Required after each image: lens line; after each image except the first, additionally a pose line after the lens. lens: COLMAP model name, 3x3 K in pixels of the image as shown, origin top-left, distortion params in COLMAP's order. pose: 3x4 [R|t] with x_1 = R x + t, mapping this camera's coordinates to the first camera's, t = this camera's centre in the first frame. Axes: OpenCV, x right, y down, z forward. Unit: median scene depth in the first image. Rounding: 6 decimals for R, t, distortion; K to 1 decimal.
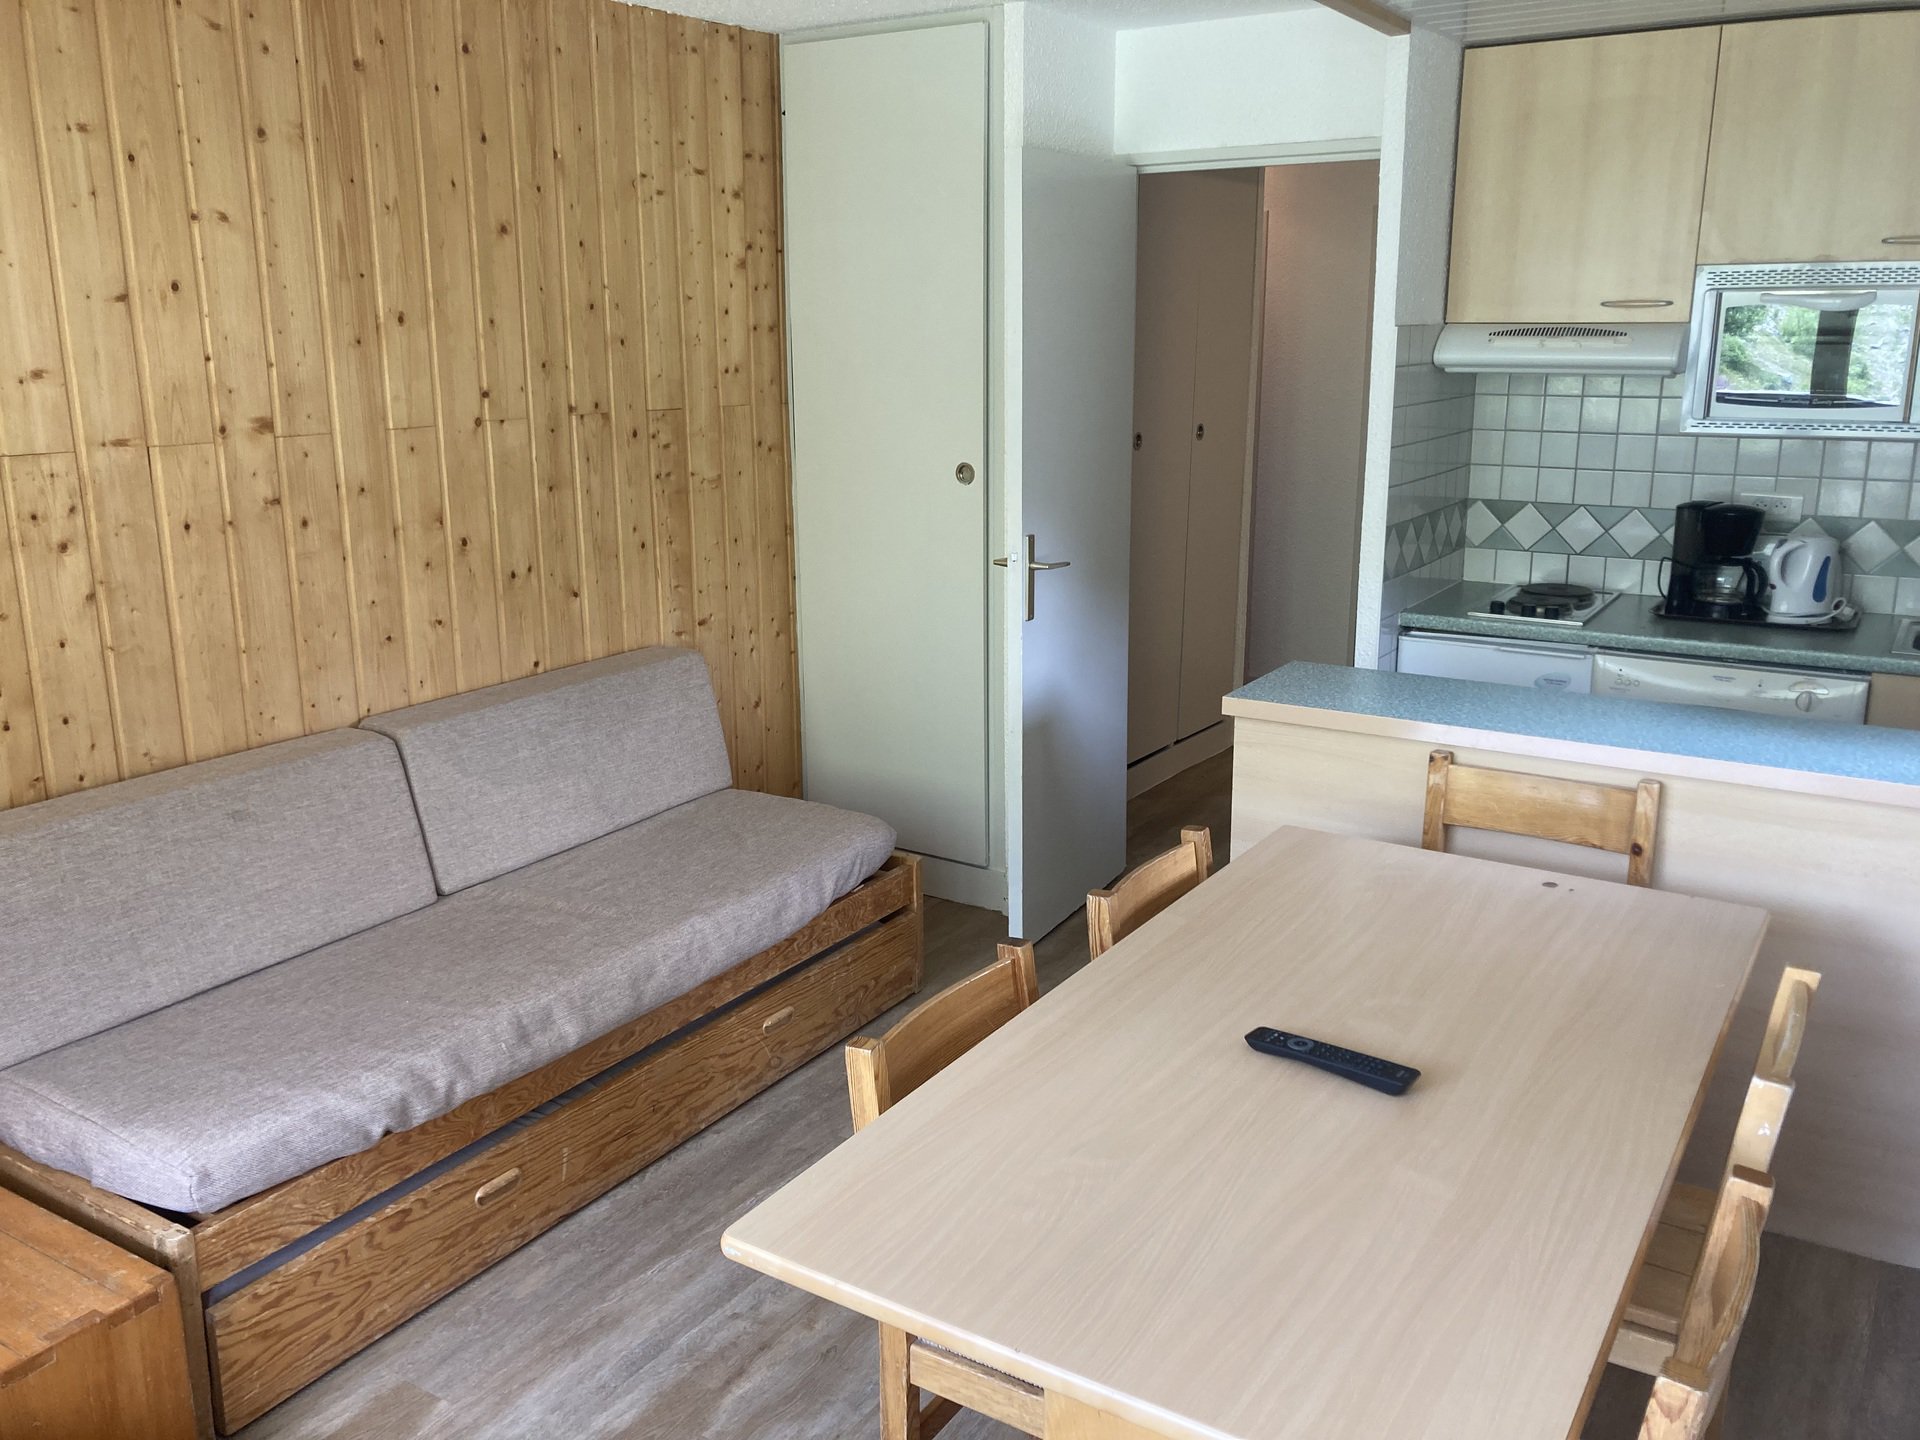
lens RADIAL K [[1563.7, 0, 942.4], [0, 1563.7, 703.2], [0, 0, 1]] dist [0.025322, -0.034694]
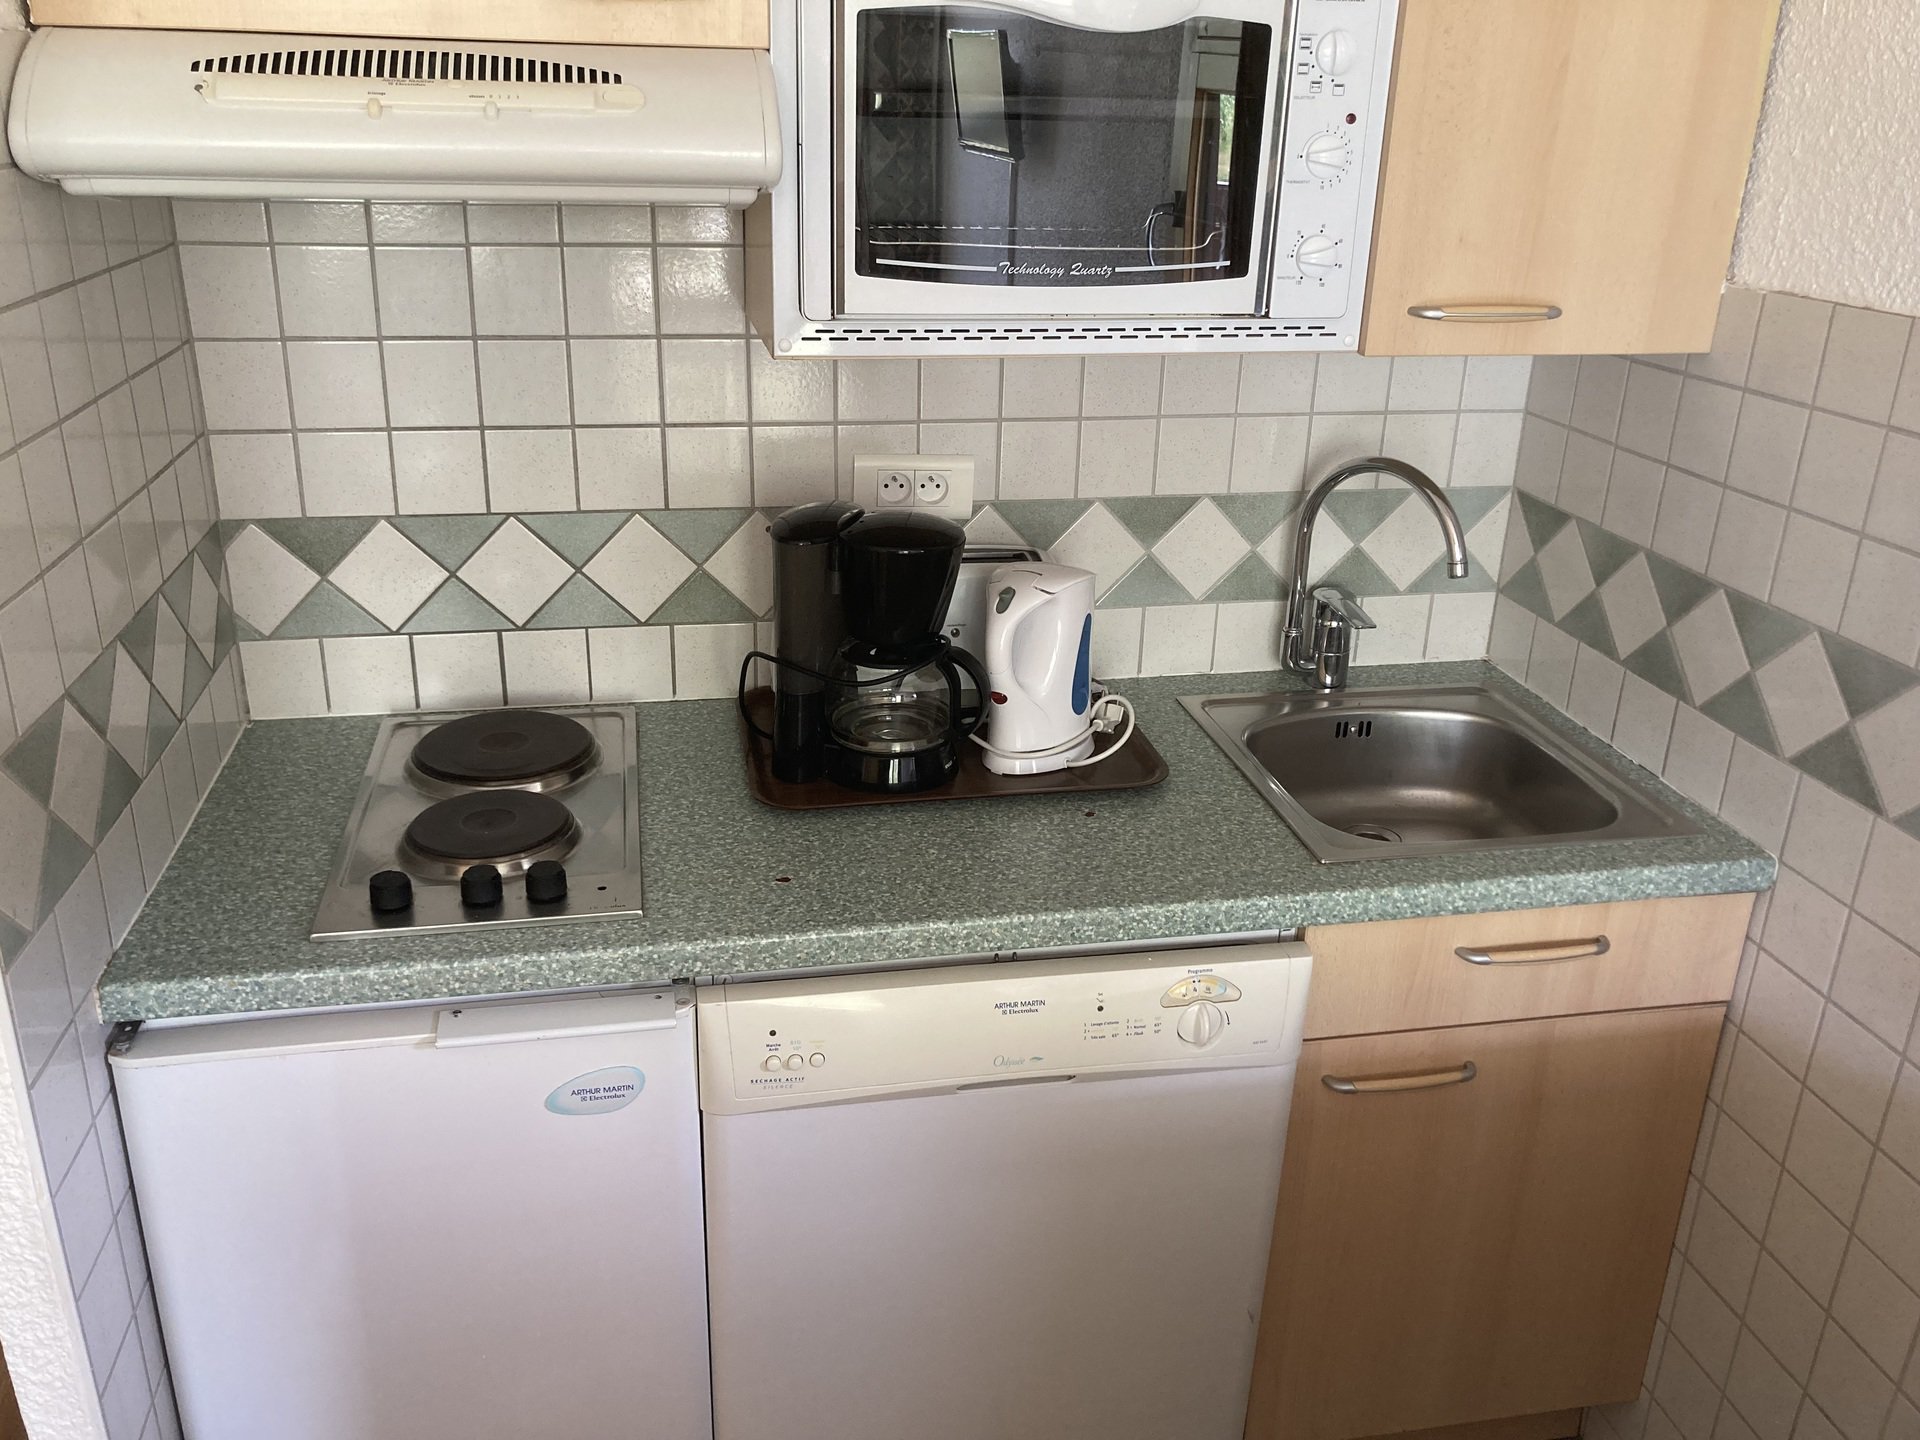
lens RADIAL K [[1563.7, 0, 932.6], [0, 1563.7, 704.9], [0, 0, 1]] dist [0.025322, -0.034694]
pose [[0.718033, -0.233333, 0.655731, 0.225425], [0.137072, 0.971087, 0.195453, -0.156313], [-0.682378, -0.050459, 0.729256, 0.680624]]
